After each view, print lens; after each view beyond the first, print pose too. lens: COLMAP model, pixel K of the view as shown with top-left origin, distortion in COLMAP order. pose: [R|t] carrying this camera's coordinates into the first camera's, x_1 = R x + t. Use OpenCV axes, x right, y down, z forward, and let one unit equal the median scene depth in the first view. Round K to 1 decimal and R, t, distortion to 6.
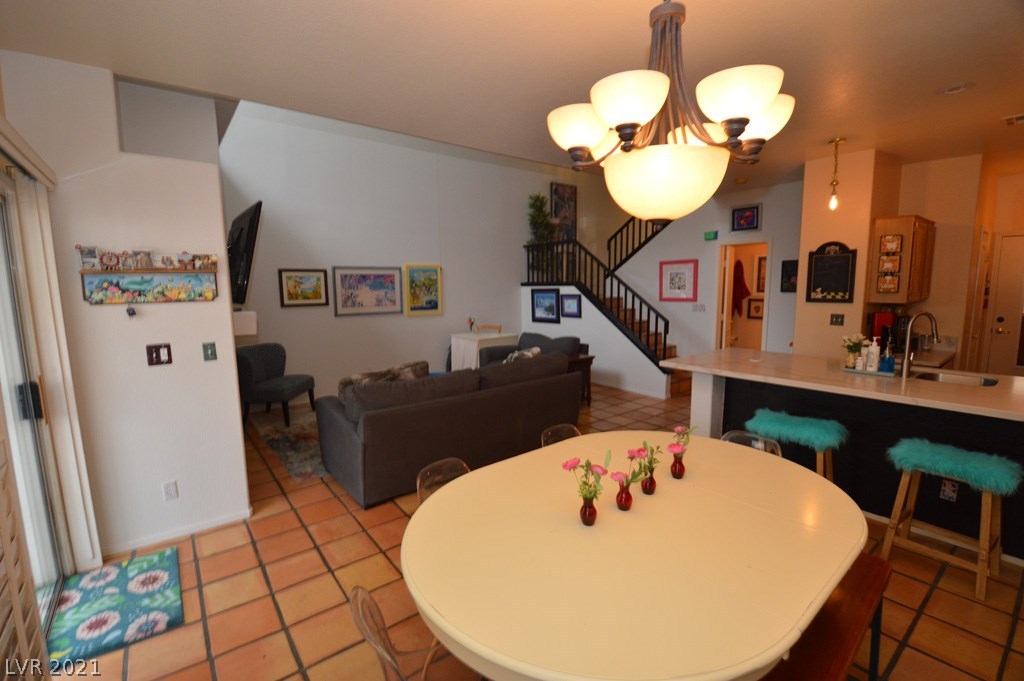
lens RADIAL K [[451.7, 0, 504.7], [0, 451.7, 341.8], [0, 0, 1]] dist [0.018440, -0.022012]
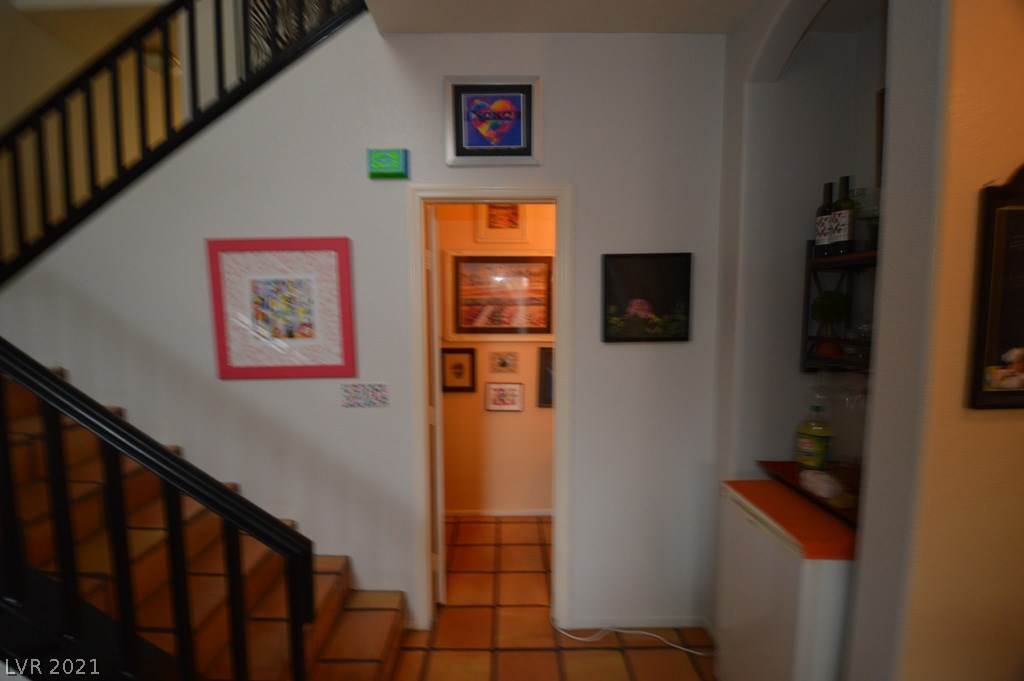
lens RADIAL K [[451.7, 0, 504.7], [0, 451.7, 341.8], [0, 0, 1]] dist [0.018440, -0.022012]
pose [[0.614059, -0.057304, 0.787177, 0.245859], [0.099402, 0.995034, -0.005107, -0.100936], [-0.782975, 0.081383, 0.616706, 0.732668]]
